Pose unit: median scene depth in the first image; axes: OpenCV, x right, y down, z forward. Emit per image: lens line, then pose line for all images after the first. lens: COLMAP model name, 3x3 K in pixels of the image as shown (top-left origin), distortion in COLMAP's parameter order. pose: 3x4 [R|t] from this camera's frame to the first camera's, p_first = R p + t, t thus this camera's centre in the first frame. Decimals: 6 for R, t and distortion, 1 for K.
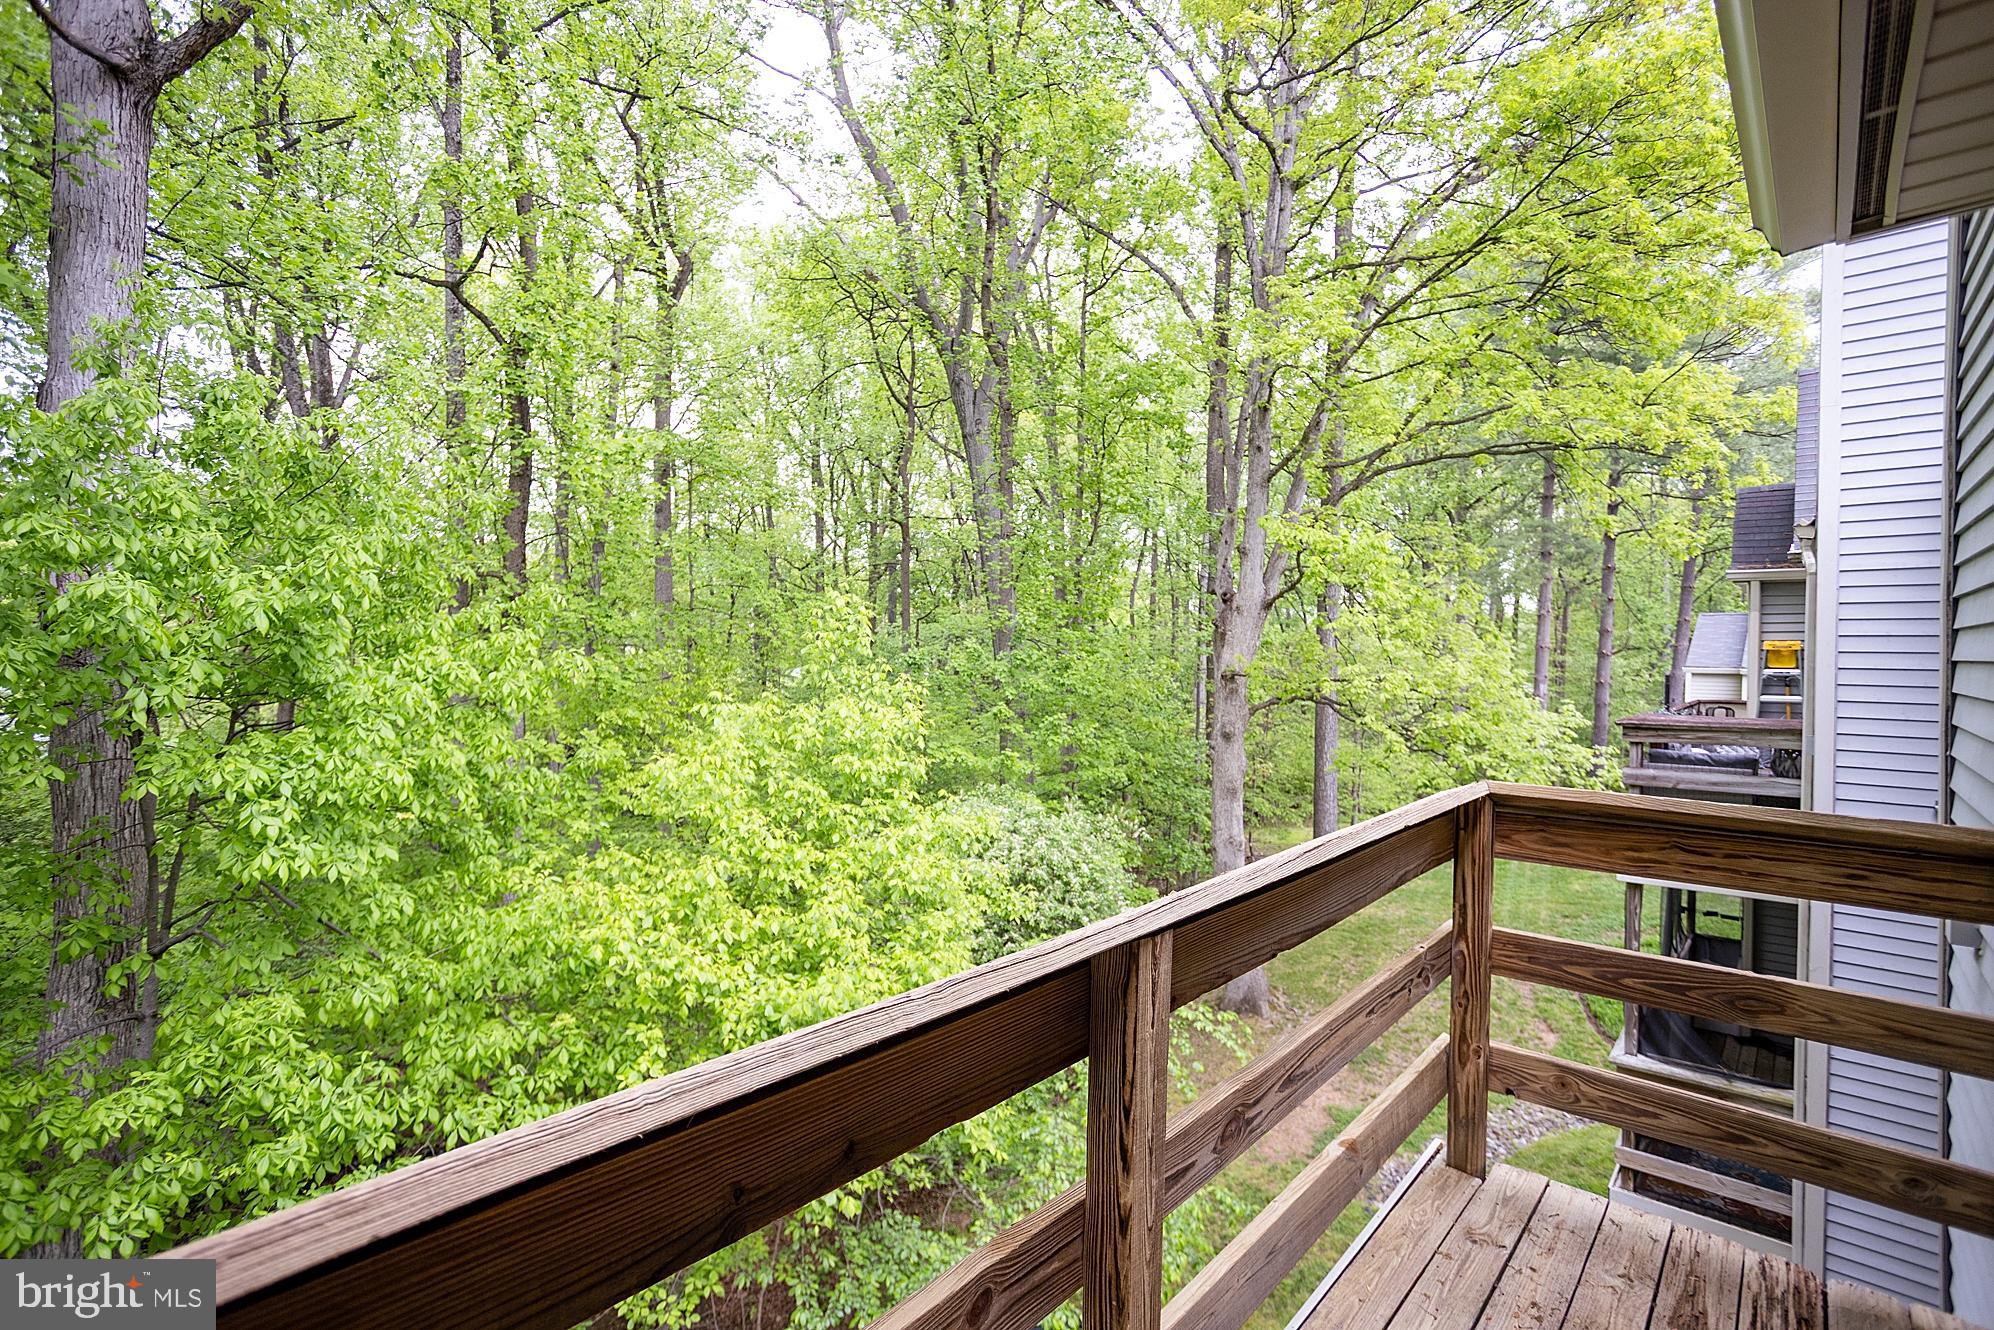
lens RADIAL K [[959.3, 0, 996.4], [0, 959.3, 656.1], [0, 0, 1]] dist [-0.051296, 0.036352]
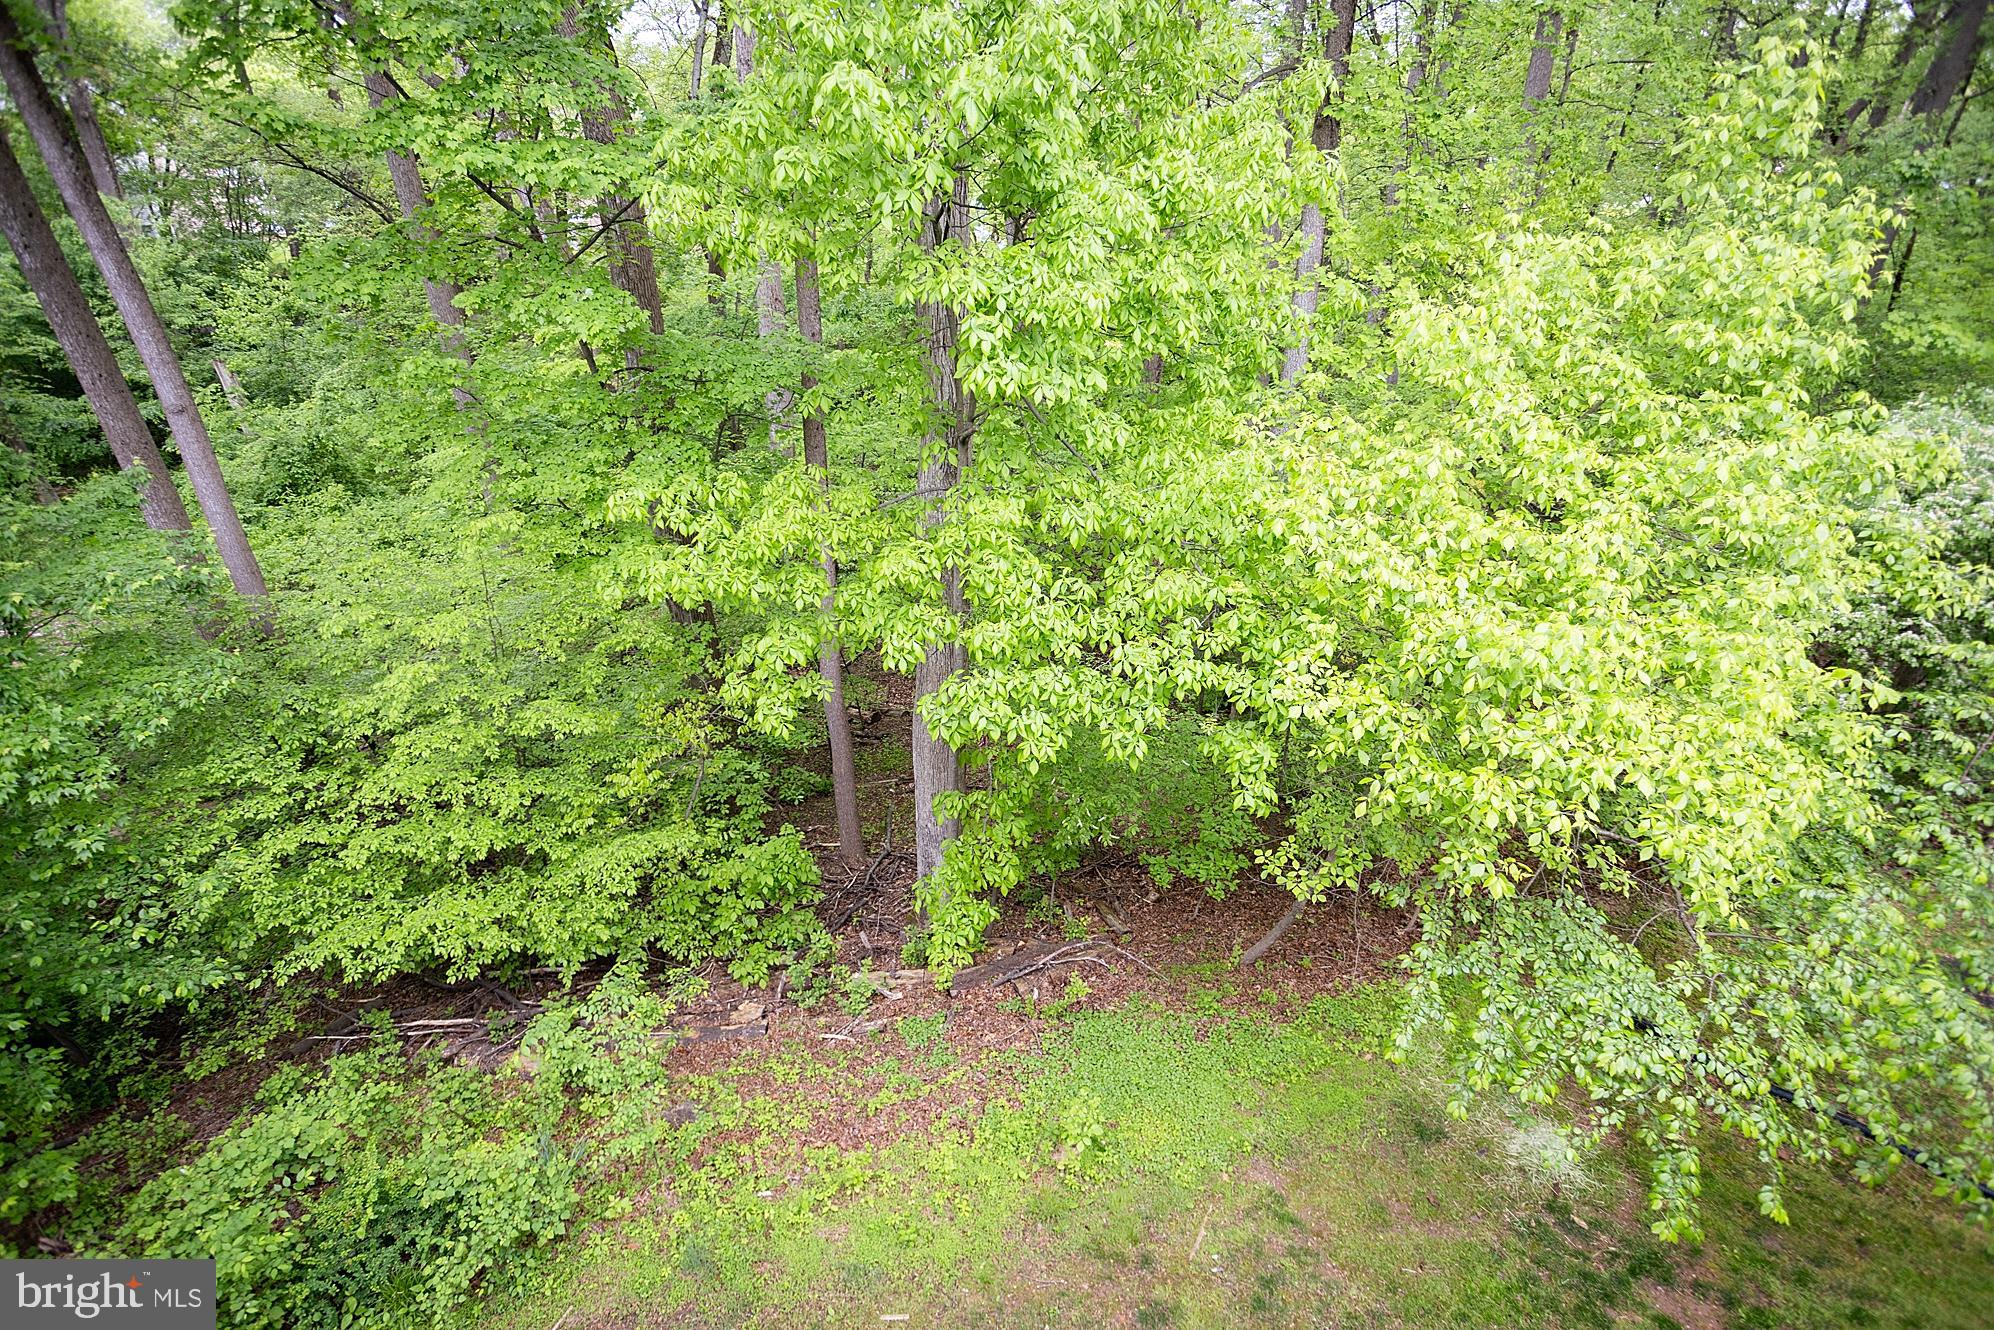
lens RADIAL K [[958.8, 0, 990.2], [0, 958.8, 665.9], [0, 0, 1]] dist [-0.062602, 0.040594]
pose [[0.684375, 0.325684, -0.652350, 0.015581], [0.009766, 0.890522, 0.454836, 0.017179], [0.729065, -0.317649, 0.606270, 0.187456]]
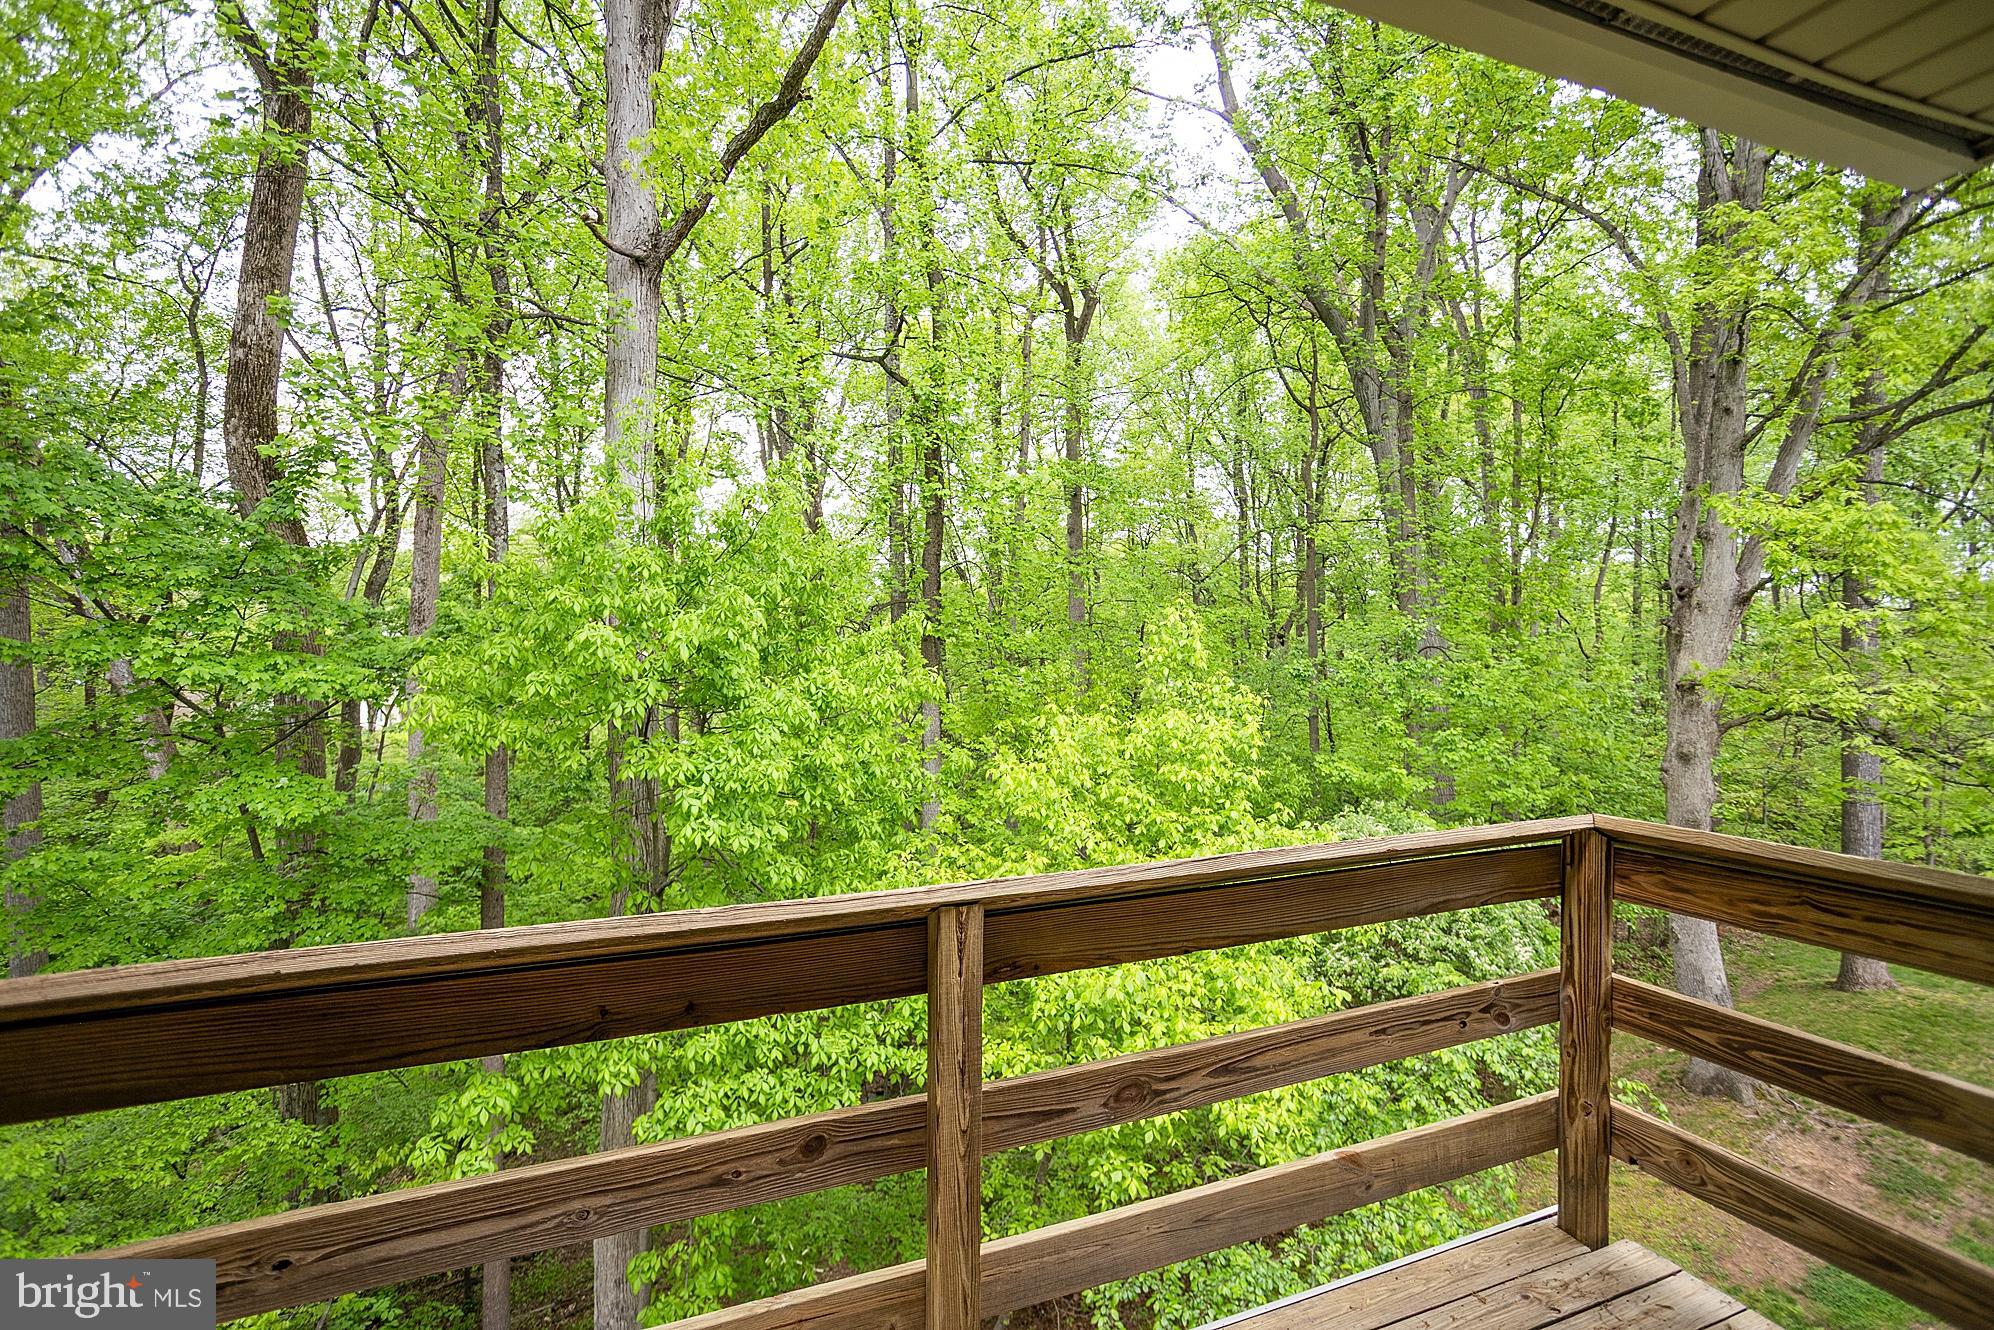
lens RADIAL K [[959.2, 0, 998.2], [0, 959.2, 660.8], [0, 0, 1]] dist [-0.041424, 0.027129]
pose [[0.899644, -0.014186, -0.436394, 0.153758], [0.012221, 0.999899, -0.007310, -0.006406], [0.436454, 0.001244, 0.899726, -0.029701]]
